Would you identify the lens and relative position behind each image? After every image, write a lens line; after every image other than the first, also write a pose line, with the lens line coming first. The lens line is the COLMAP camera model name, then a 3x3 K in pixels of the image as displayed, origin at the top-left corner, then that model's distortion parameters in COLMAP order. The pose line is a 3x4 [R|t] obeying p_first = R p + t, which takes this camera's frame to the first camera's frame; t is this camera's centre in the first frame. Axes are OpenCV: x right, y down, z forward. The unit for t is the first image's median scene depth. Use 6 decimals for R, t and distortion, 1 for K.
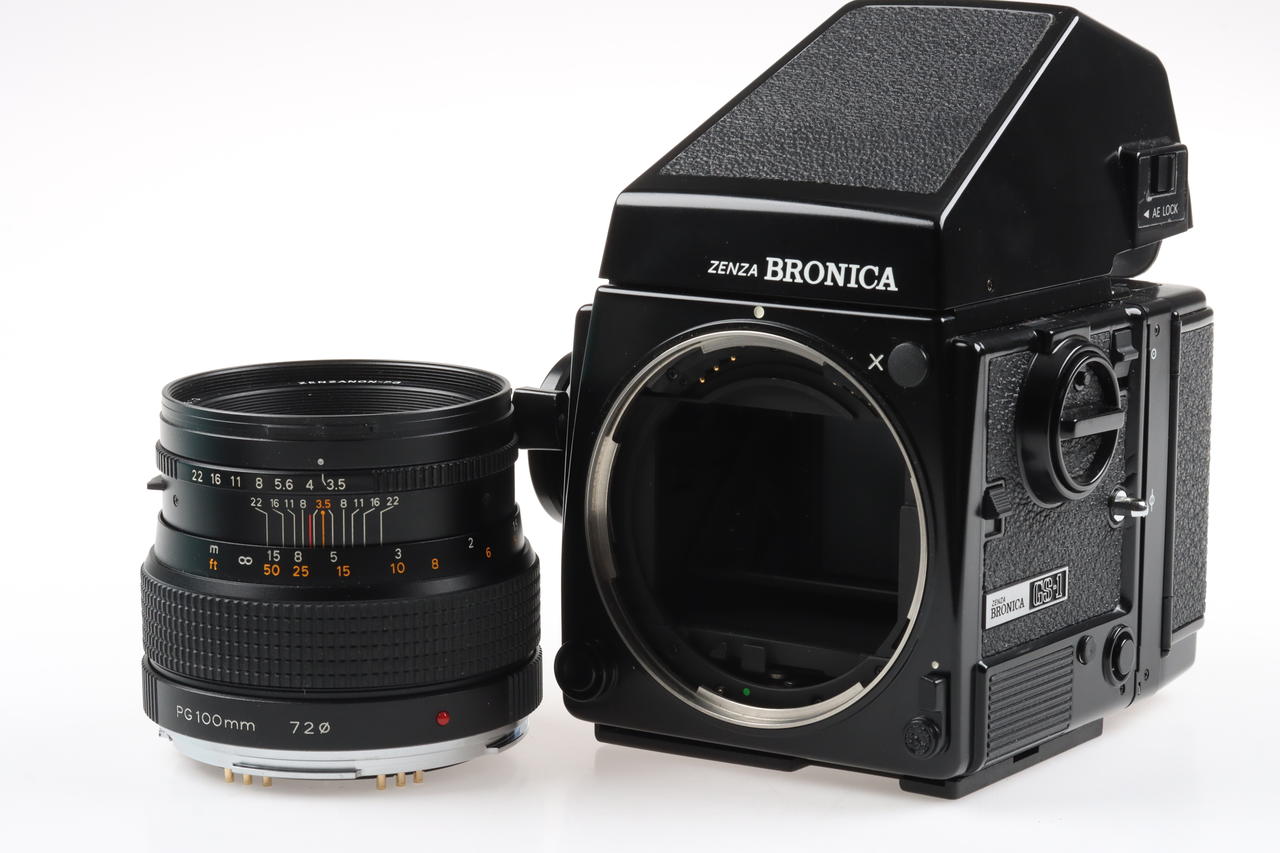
lens RADIAL K [[3674.9, 0, 640.0], [0, 3674.9, 426.5], [0, 0, 1]] dist [-0.044952, 9.921225]
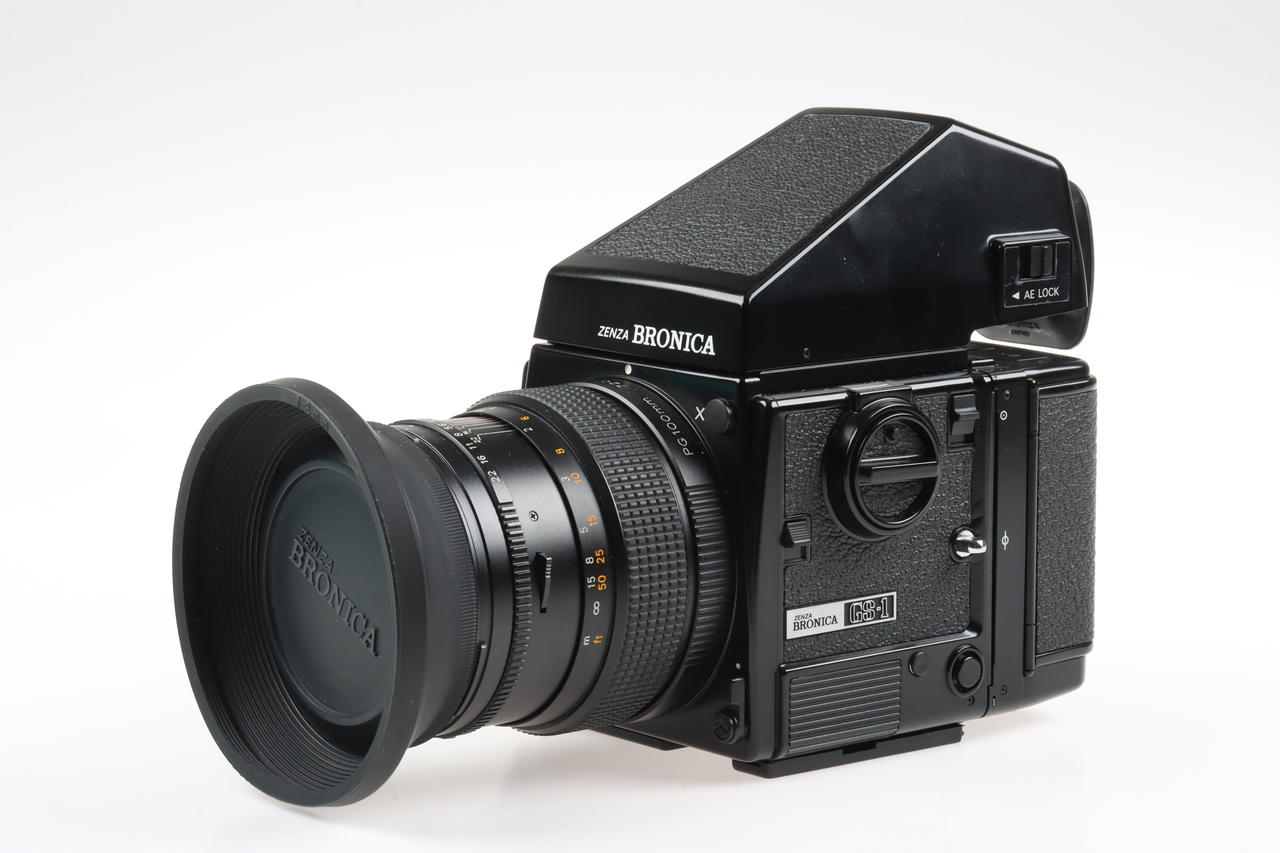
lens RADIAL K [[3674.9, 0, 640.0], [0, 3674.9, 426.5], [0, 0, 1]] dist [-0.044952, 9.921225]
pose [[0.948815, 0.034821, -0.313906, 0.418836], [-0.037602, 0.999289, -0.002807, -0.008977], [0.313585, 0.014467, 0.949450, -0.152936]]
